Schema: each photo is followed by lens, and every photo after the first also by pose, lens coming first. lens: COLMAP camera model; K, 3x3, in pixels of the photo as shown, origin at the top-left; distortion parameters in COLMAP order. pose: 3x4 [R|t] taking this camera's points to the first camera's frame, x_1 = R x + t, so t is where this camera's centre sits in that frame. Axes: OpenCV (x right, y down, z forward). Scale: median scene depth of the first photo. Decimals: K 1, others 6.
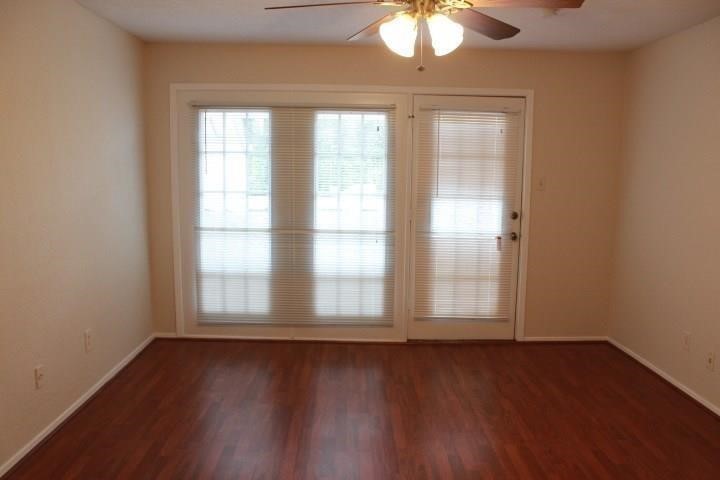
lens RADIAL K [[597.7, 0, 361.0], [0, 597.7, 237.6], [0, 0, 1]] dist [-0.090586, 0.031741]
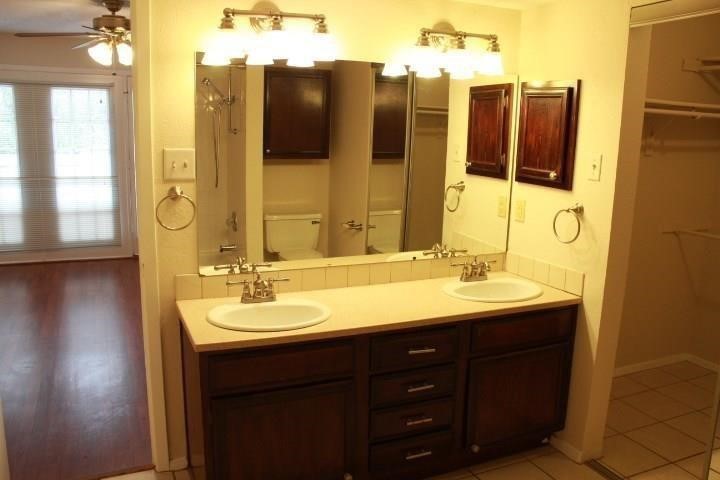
lens RADIAL K [[597.7, 0, 355.1], [0, 597.7, 244.2], [0, 0, 1]] dist [-0.090586, 0.031741]
pose [[0.922202, -0.065000, 0.381207, 0.031871], [0.037929, 0.996223, 0.078110, 0.059640], [-0.384844, -0.057575, 0.921184, -0.469038]]
